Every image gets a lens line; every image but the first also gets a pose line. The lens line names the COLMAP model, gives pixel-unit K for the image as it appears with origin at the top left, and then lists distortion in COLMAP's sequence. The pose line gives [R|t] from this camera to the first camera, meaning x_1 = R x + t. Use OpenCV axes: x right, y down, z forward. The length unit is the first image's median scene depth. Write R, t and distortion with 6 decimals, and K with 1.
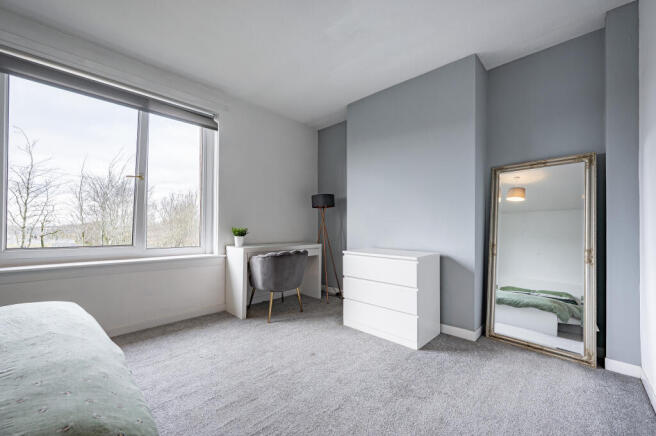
lens RADIAL K [[261.0, 0, 334.5], [0, 261.0, 224.5], [0, 0, 1]] dist [-0.000254, -0.000043]
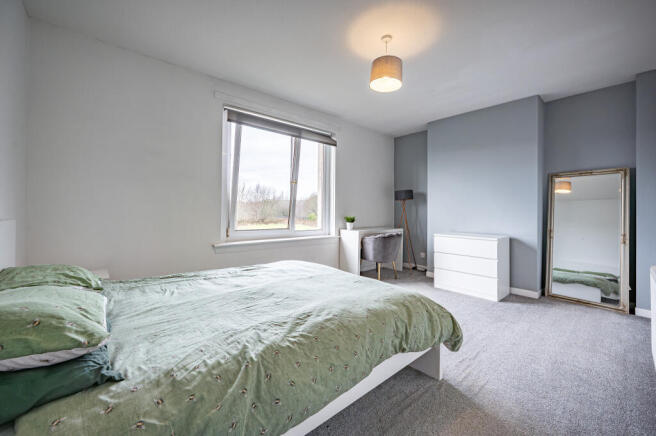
lens RADIAL K [[263.8, 0, 335.5], [0, 263.8, 207.2], [0, 0, 1]] dist [-0.000425, -0.000078]
pose [[0.996532, 0.001274, -0.083196, -0.391338], [-0.001371, 0.999998, -0.001102, -0.039992], [0.083195, 0.001212, 0.996533, -0.463984]]
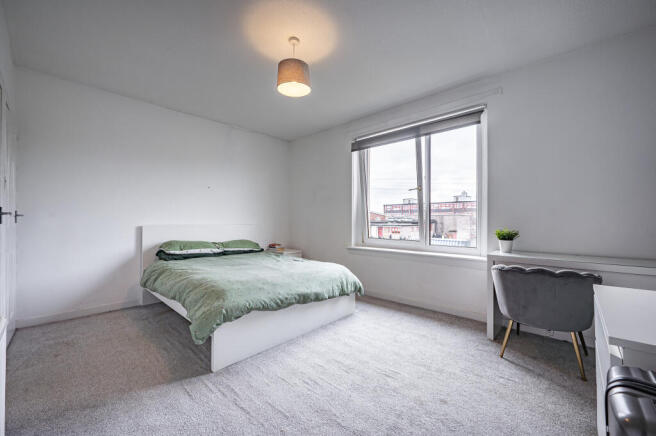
lens RADIAL K [[261.0, 0, 334.5], [0, 261.0, 224.5], [0, 0, 1]] dist [-0.000254, -0.000043]
pose [[0.016979, 0.001521, -0.999855, 0.530045], [0.002095, 0.999997, 0.001557, -0.007926], [0.999854, -0.002121, 0.016976, 0.546912]]
